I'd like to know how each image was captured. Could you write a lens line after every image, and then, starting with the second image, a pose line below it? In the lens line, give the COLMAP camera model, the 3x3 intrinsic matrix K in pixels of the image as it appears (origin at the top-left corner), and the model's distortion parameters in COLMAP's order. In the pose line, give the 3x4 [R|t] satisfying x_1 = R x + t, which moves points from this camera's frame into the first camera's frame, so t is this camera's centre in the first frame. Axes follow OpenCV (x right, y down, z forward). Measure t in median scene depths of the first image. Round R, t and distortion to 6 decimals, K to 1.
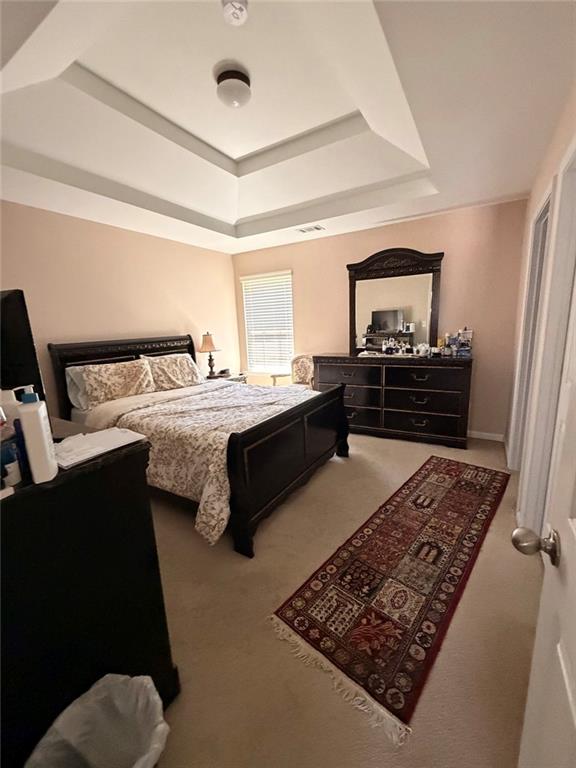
lens RADIAL K [[310.6, 0, 289.5], [0, 310.6, 384.5], [0, 0, 1]] dist [0.004155, 0.000043]
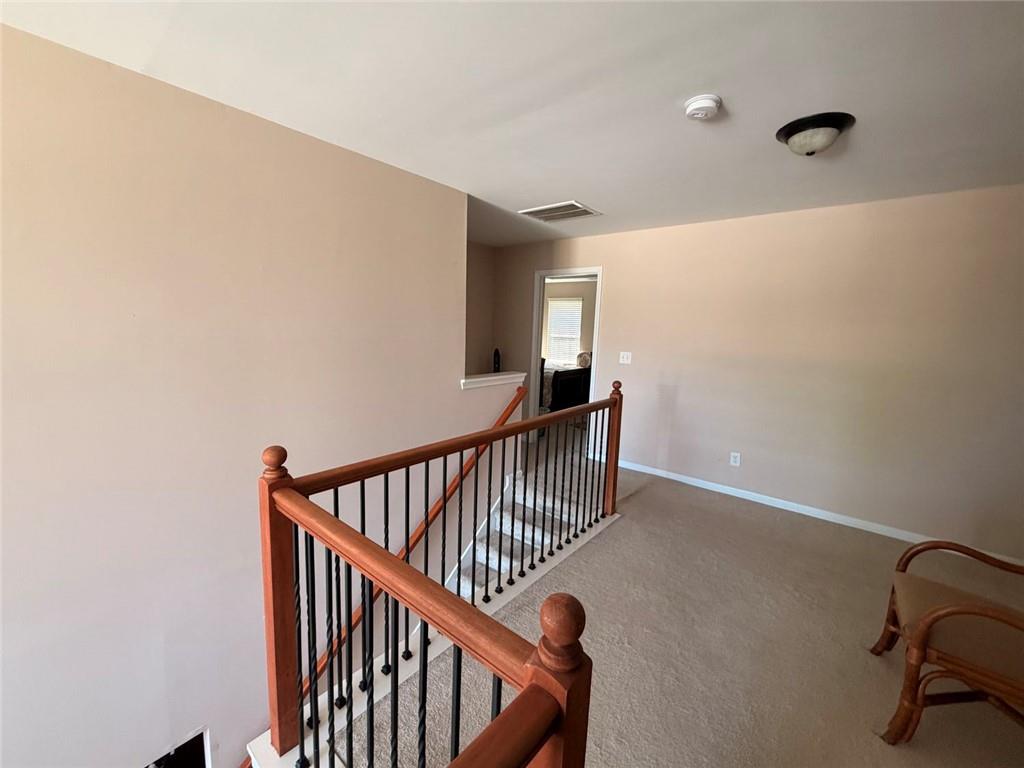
lens RADIAL K [[414.1, 0, 510.5], [0, 414.1, 378.8], [0, 0, 1]] dist [0.004155, 0.000043]
pose [[0.986145, 0.090715, -0.138885, -0.044297], [-0.098961, 0.993644, -0.053652, 0.324868], [0.133135, 0.066653, 0.988854, -1.887653]]
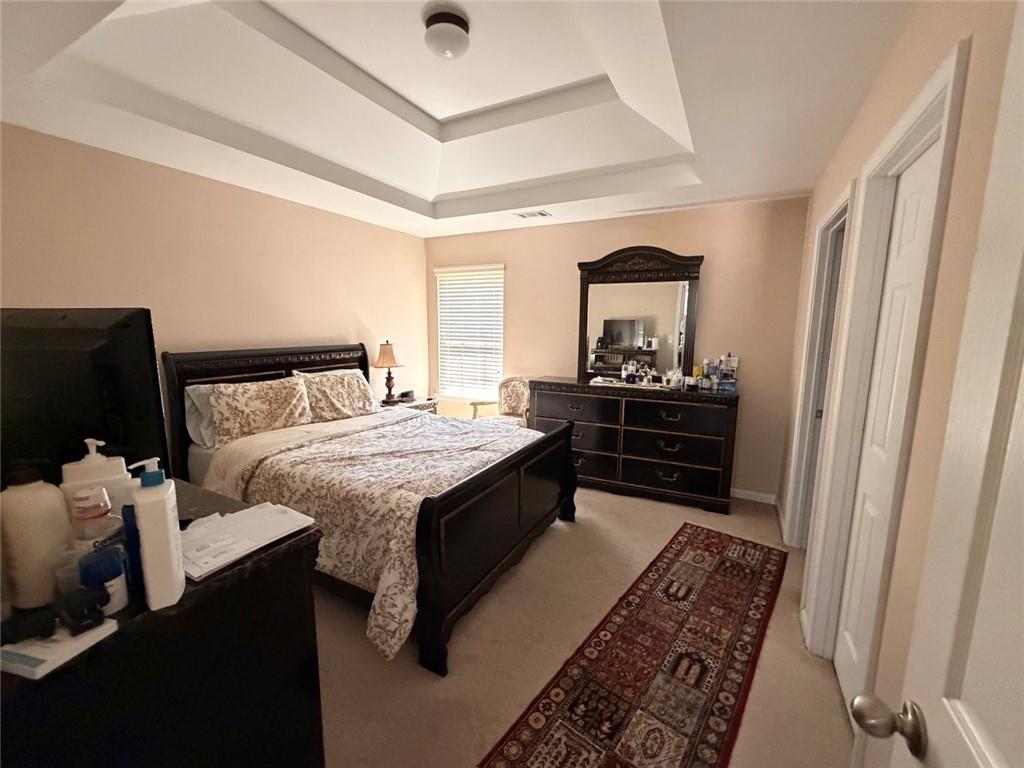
lens RADIAL K [[414.1, 0, 510.7], [0, 414.1, 386.3], [0, 0, 1]] dist [0.004155, 0.000043]
pose [[0.997586, 0.041778, 0.055462, -0.037393], [-0.039102, 0.998058, -0.048484, -0.042397], [-0.057379, 0.046198, 0.997283, 0.017193]]
